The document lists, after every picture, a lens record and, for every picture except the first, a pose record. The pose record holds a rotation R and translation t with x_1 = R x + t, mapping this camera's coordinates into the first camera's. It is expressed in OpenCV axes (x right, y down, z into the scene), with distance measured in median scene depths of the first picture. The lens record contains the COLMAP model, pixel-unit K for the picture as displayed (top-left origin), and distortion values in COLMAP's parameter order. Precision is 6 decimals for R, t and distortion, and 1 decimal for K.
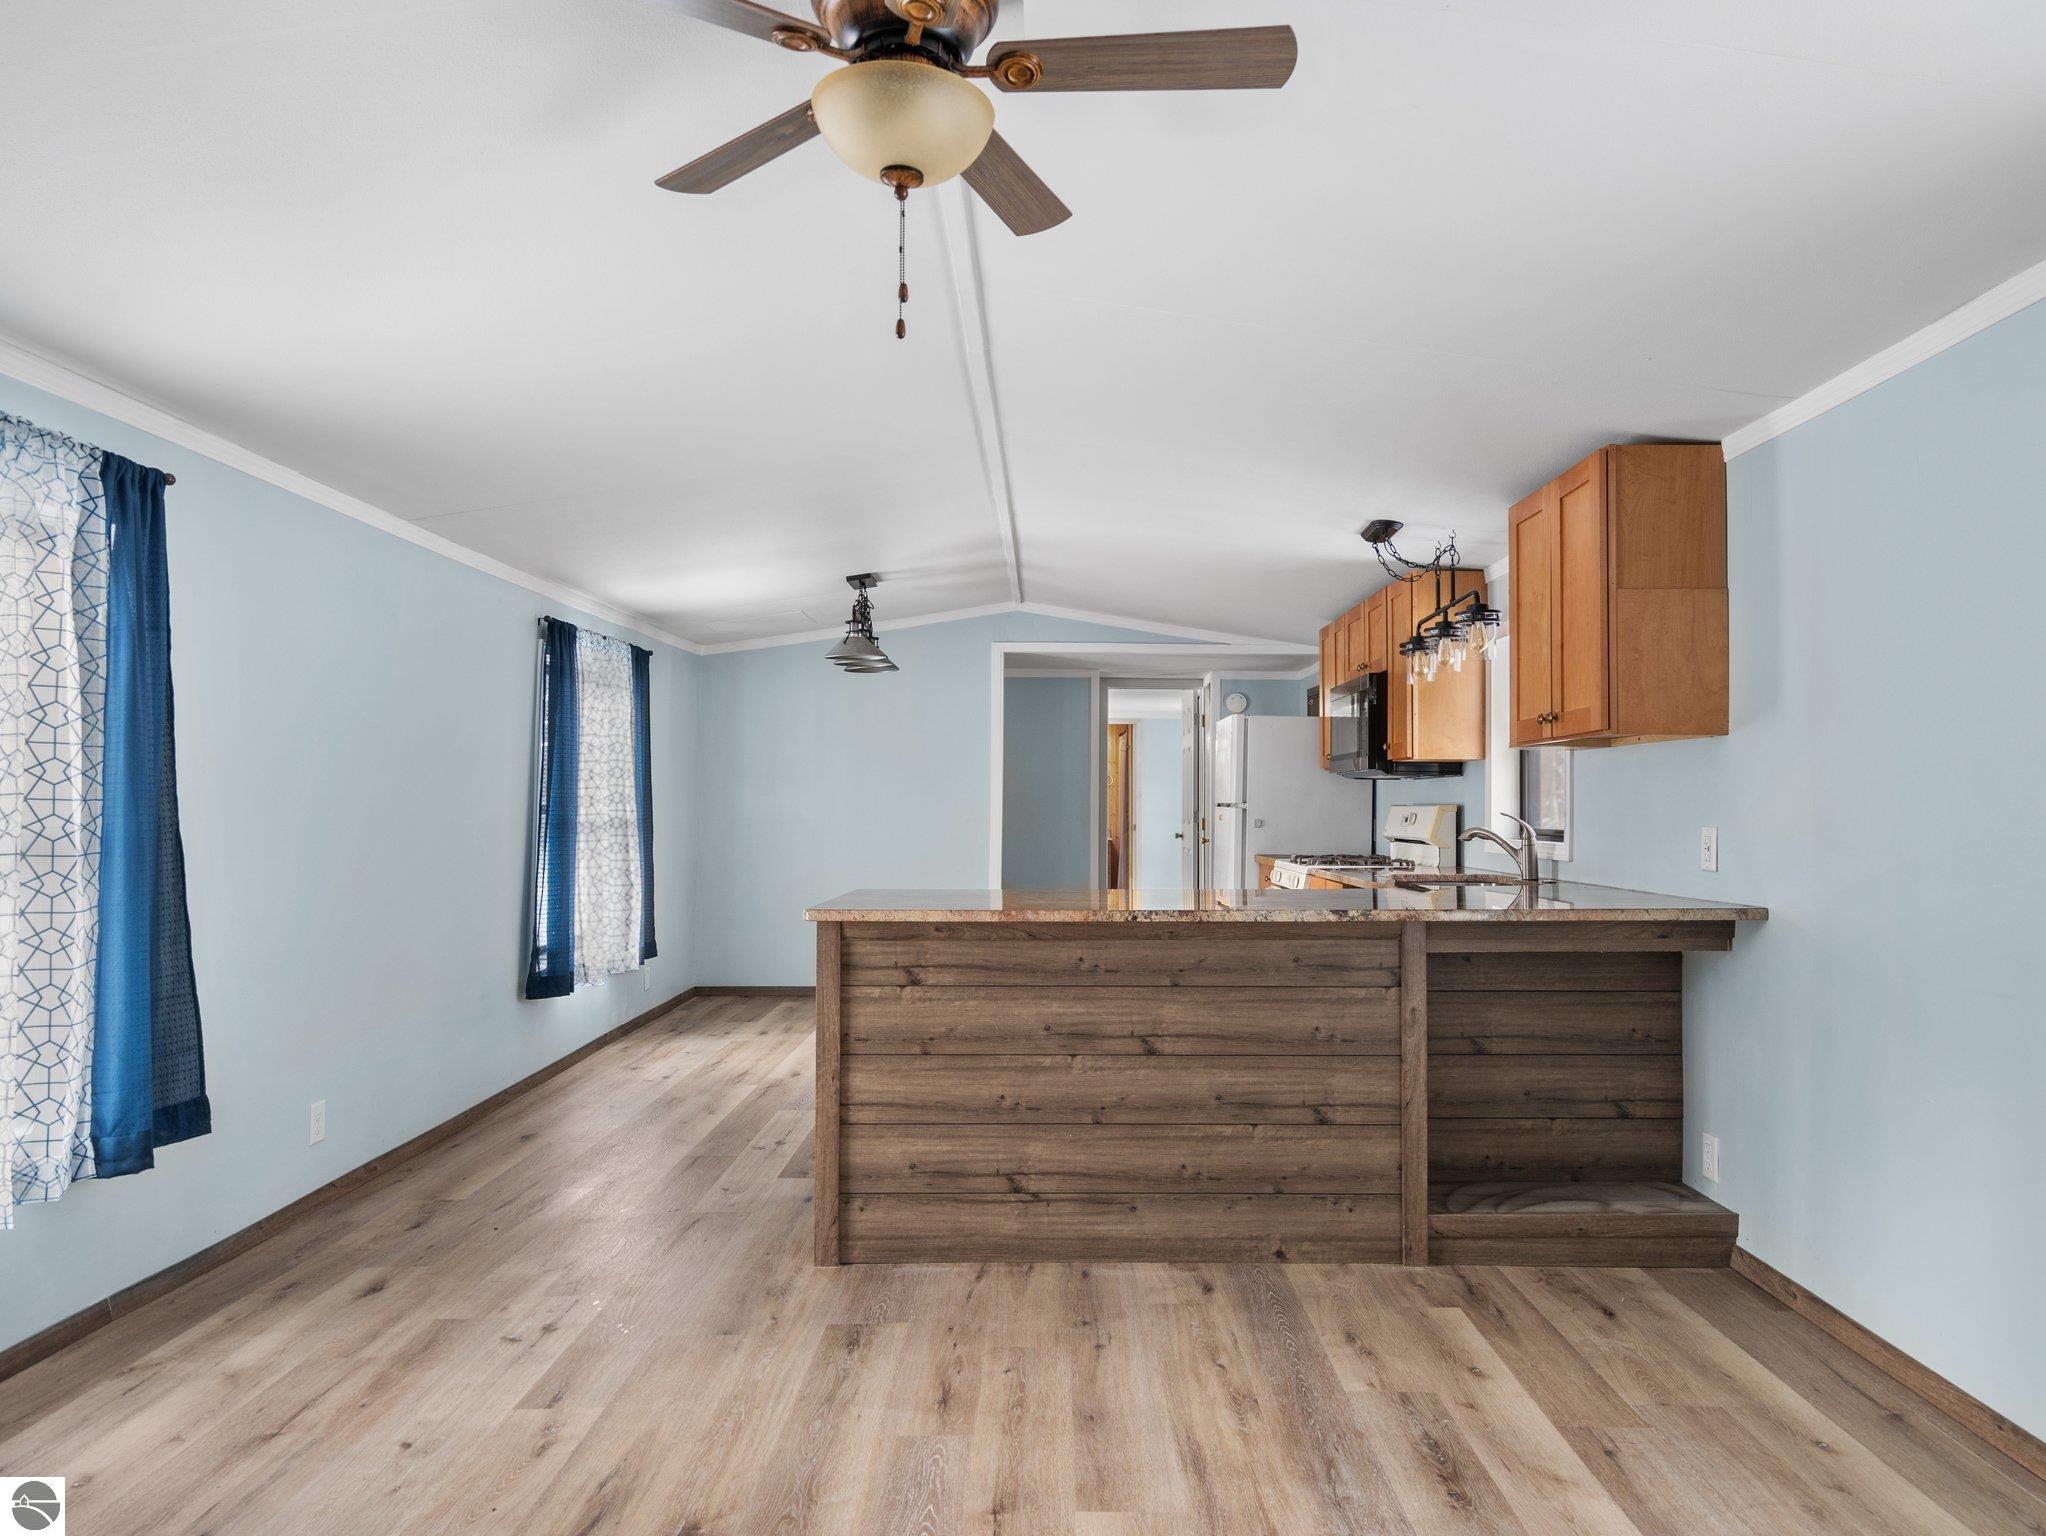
lens RADIAL K [[1285.4, 0, 1055.5], [0, 1285.4, 763.8], [0, 0, 1]] dist [0.004430, 0.001202]
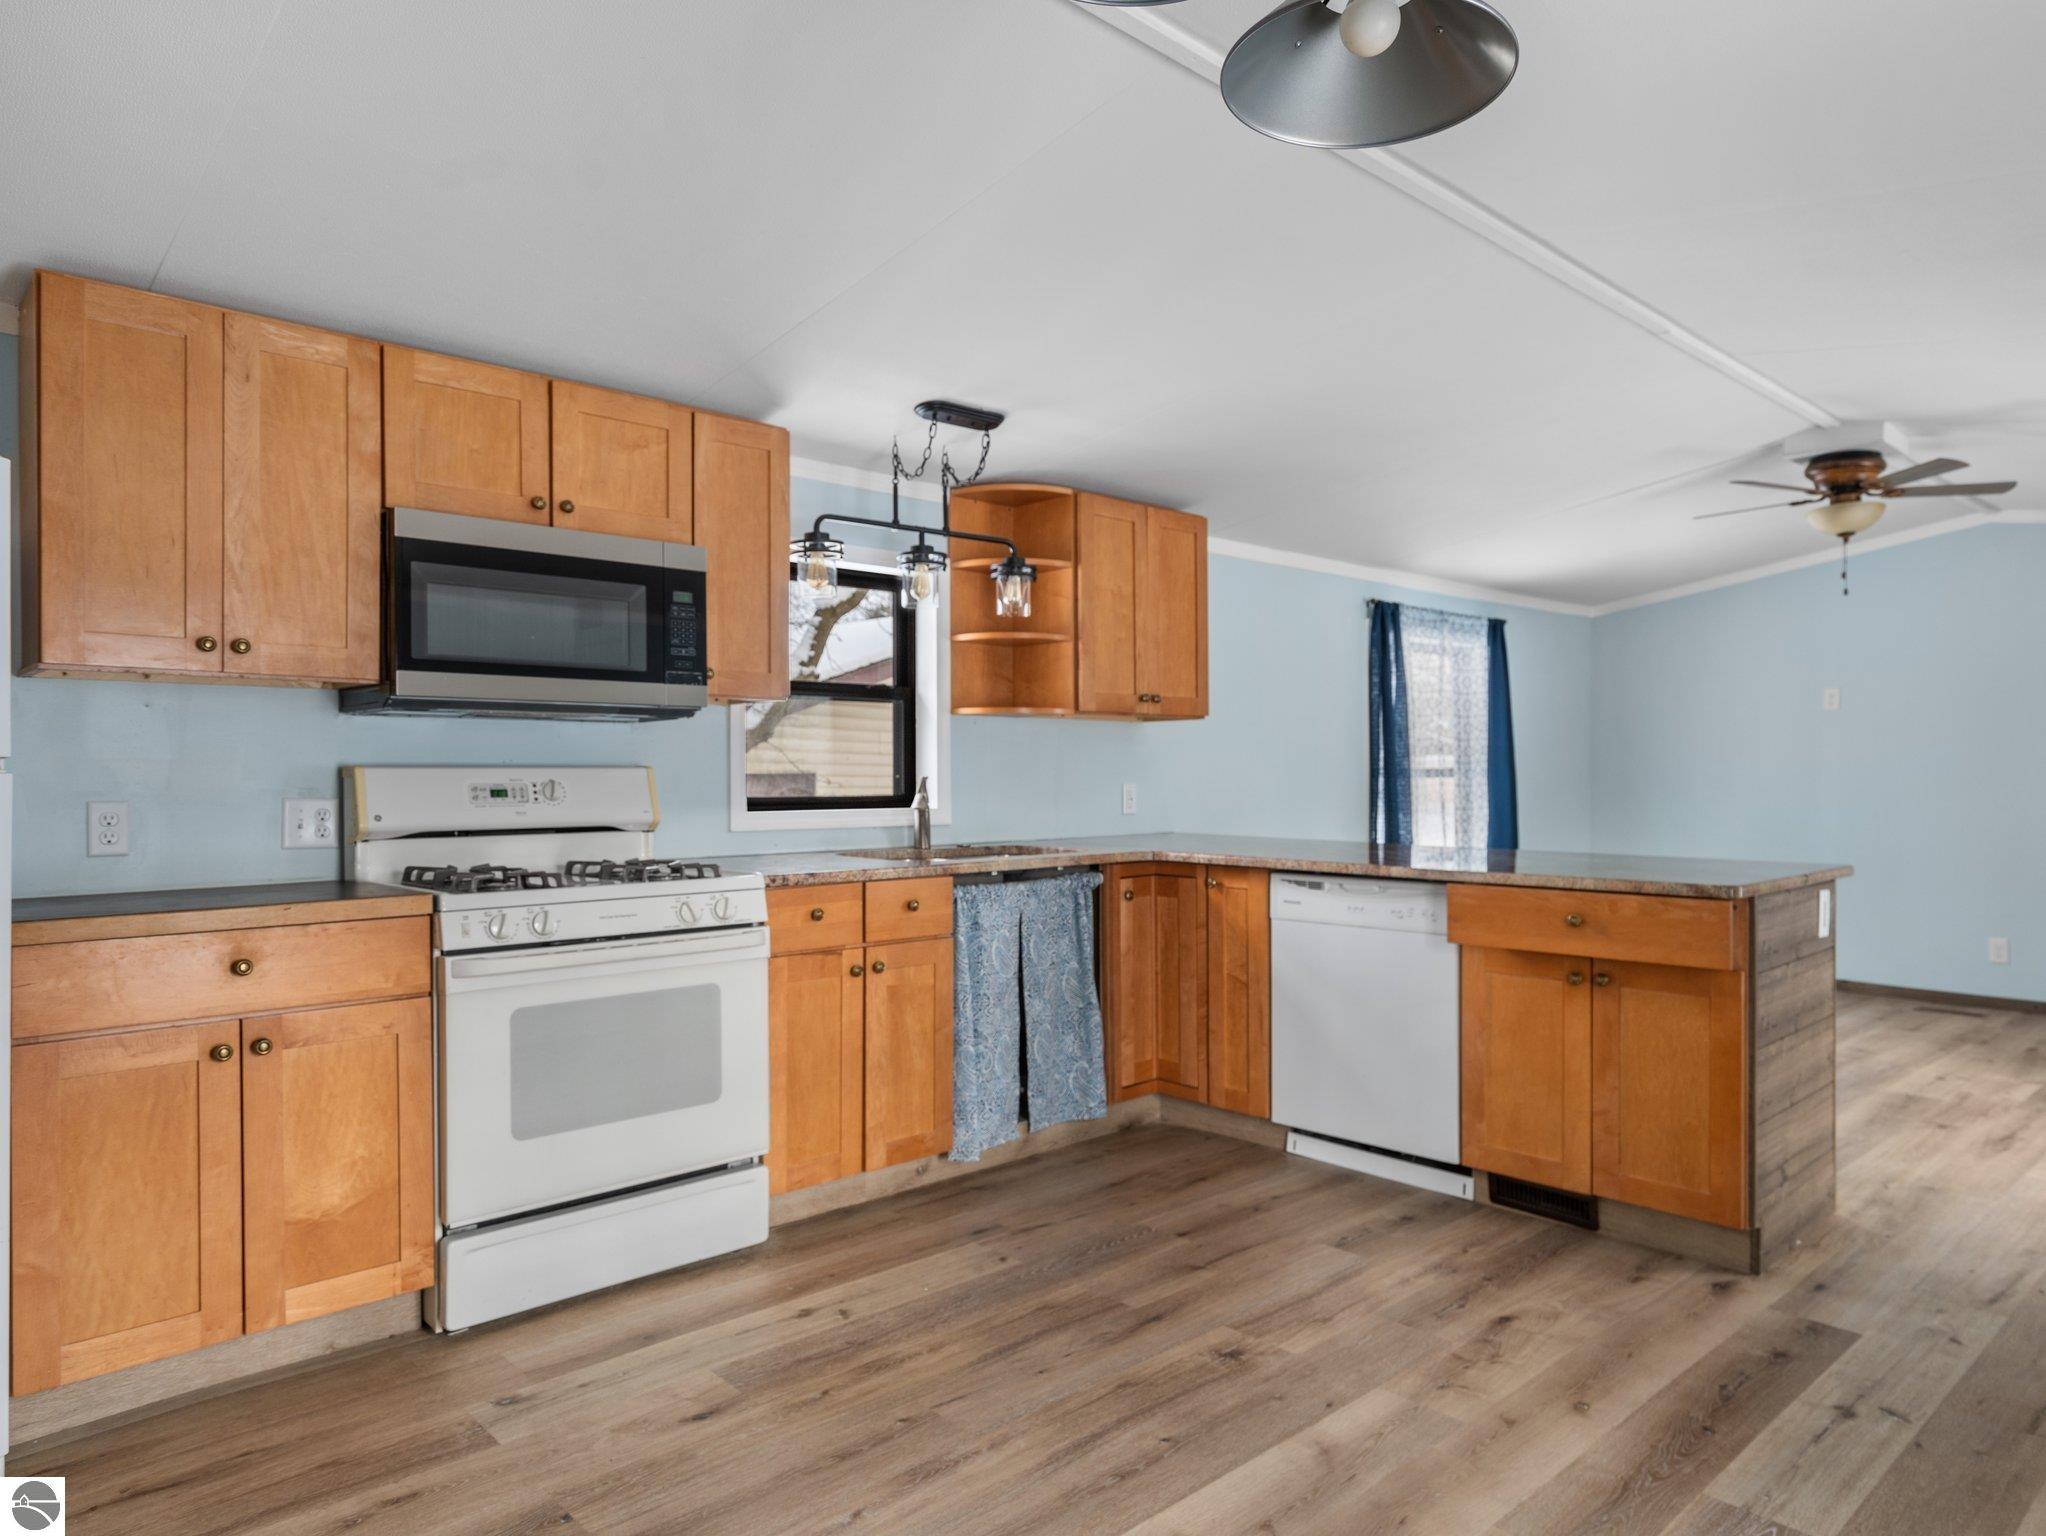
lens RADIAL K [[1286.6, 0, 1015.0], [0, 1286.6, 773.3], [0, 0, 1]] dist [-0.002328, 0.001020]
pose [[-0.670851, -0.002544, 0.741588, -0.504940], [-0.025960, 0.999462, -0.020055, 0.073055], [-0.741138, -0.032706, -0.670556, 2.170389]]
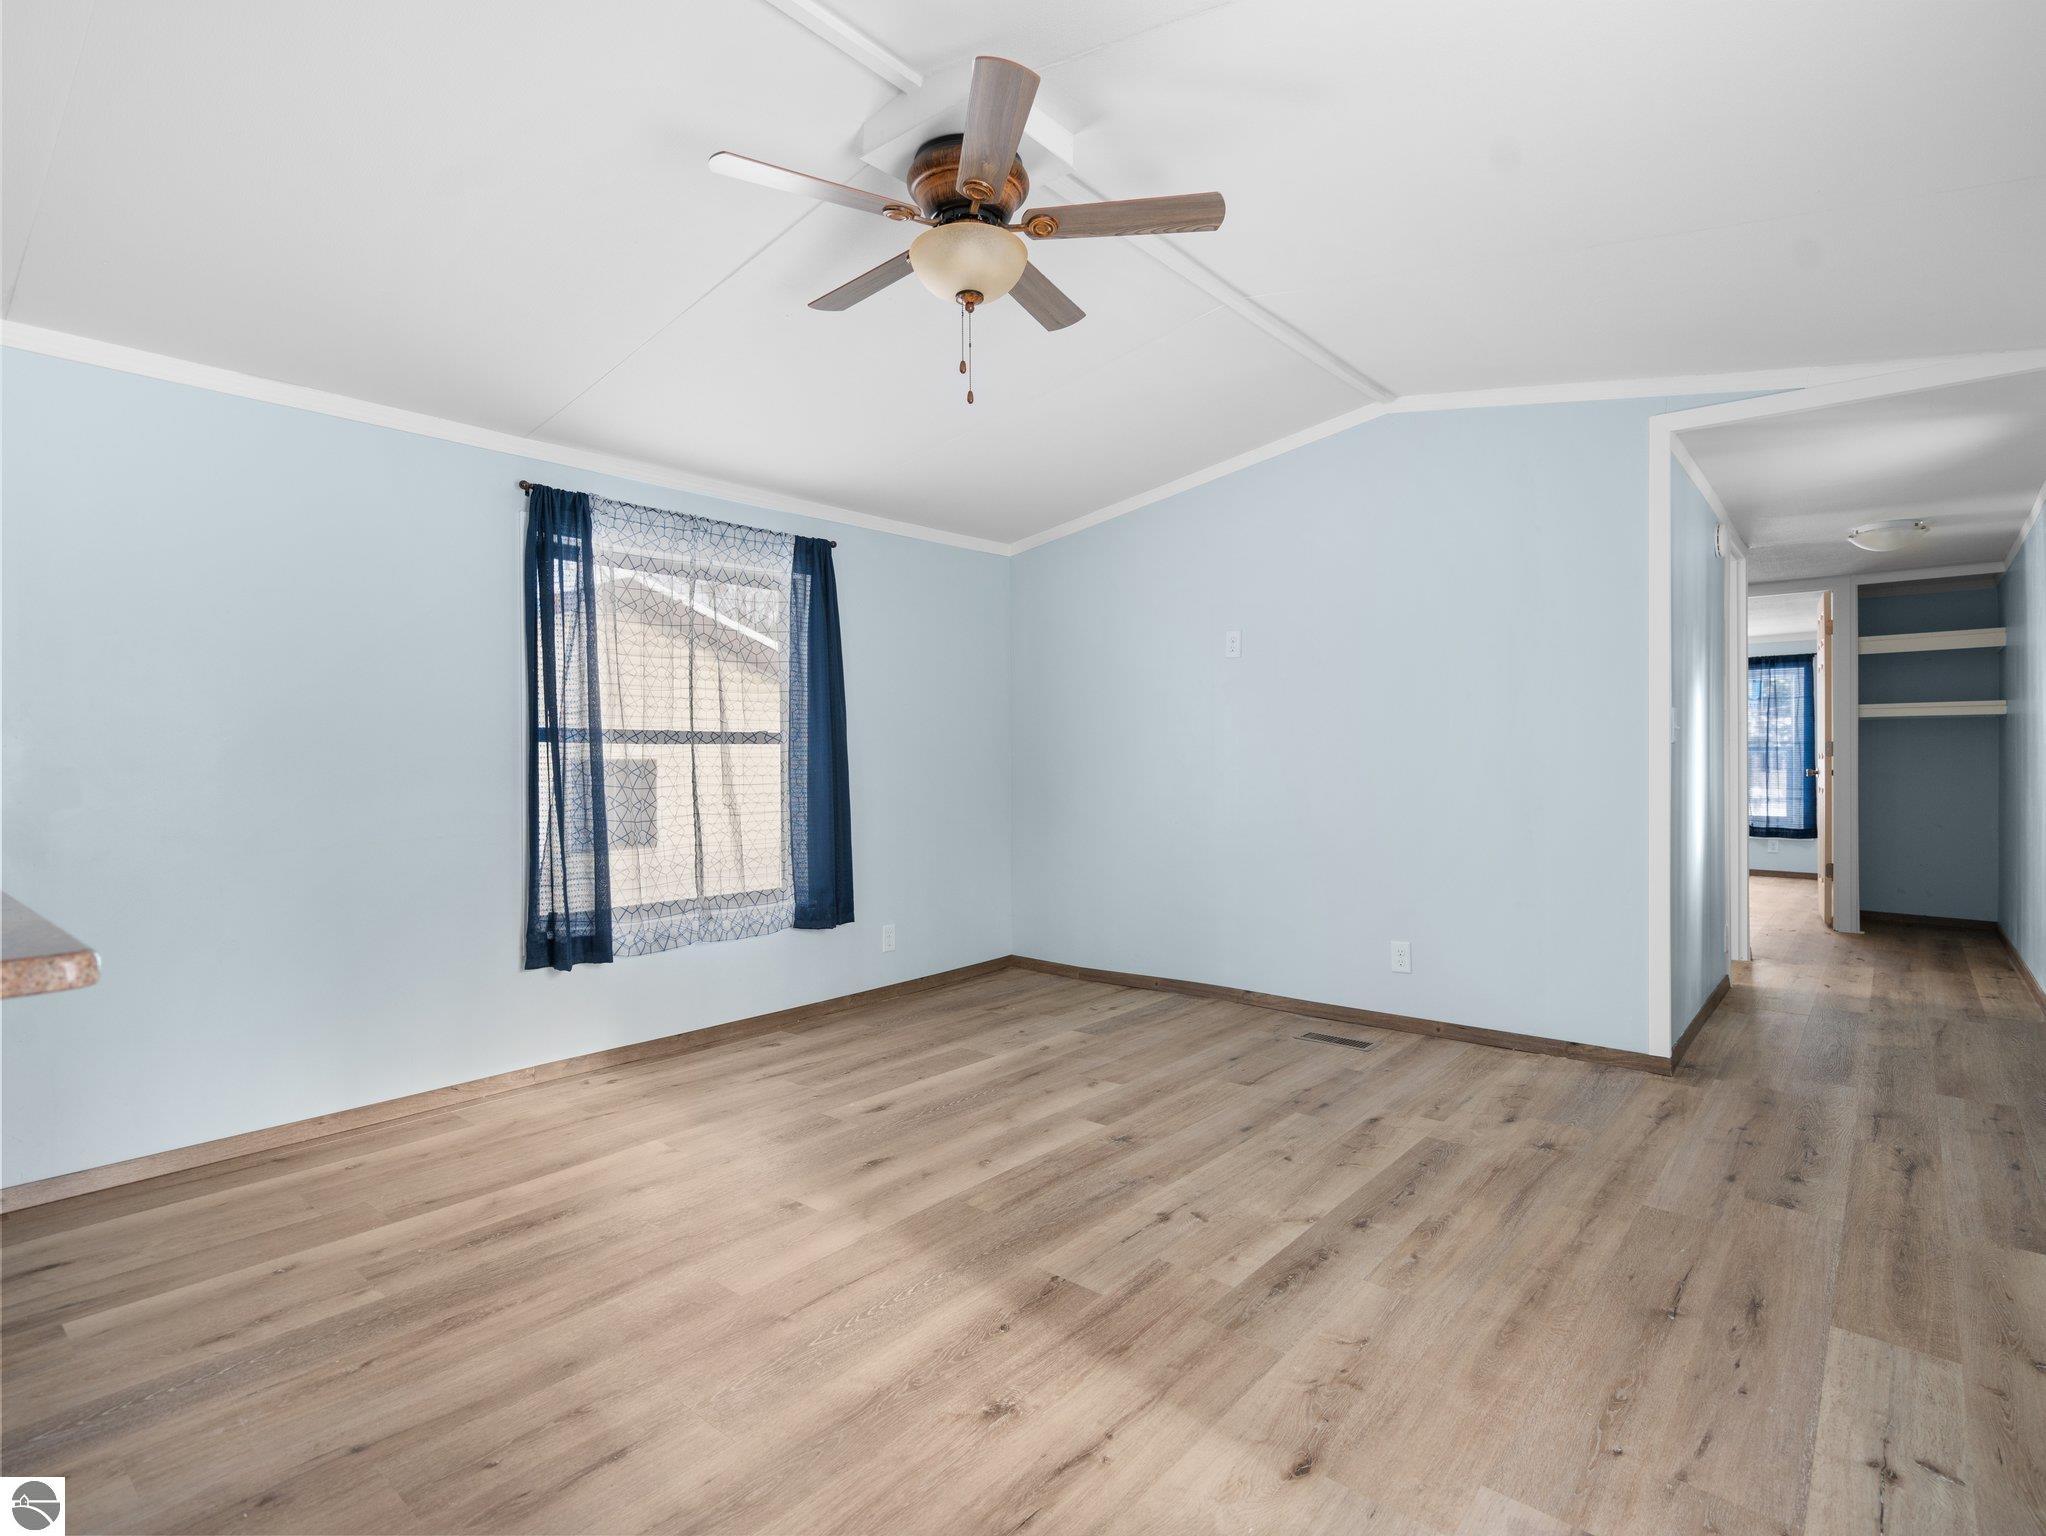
lens RADIAL K [[1036.0, 0, 1010.6], [0, 1036.0, 758.3], [0, 0, 1]] dist [-0.005988, 0.002846]
pose [[-0.756096, 0.005350, 0.654439, -0.516445], [-0.015374, 0.999545, -0.025933, 0.066481], [-0.654280, -0.029670, -0.755670, 1.012565]]
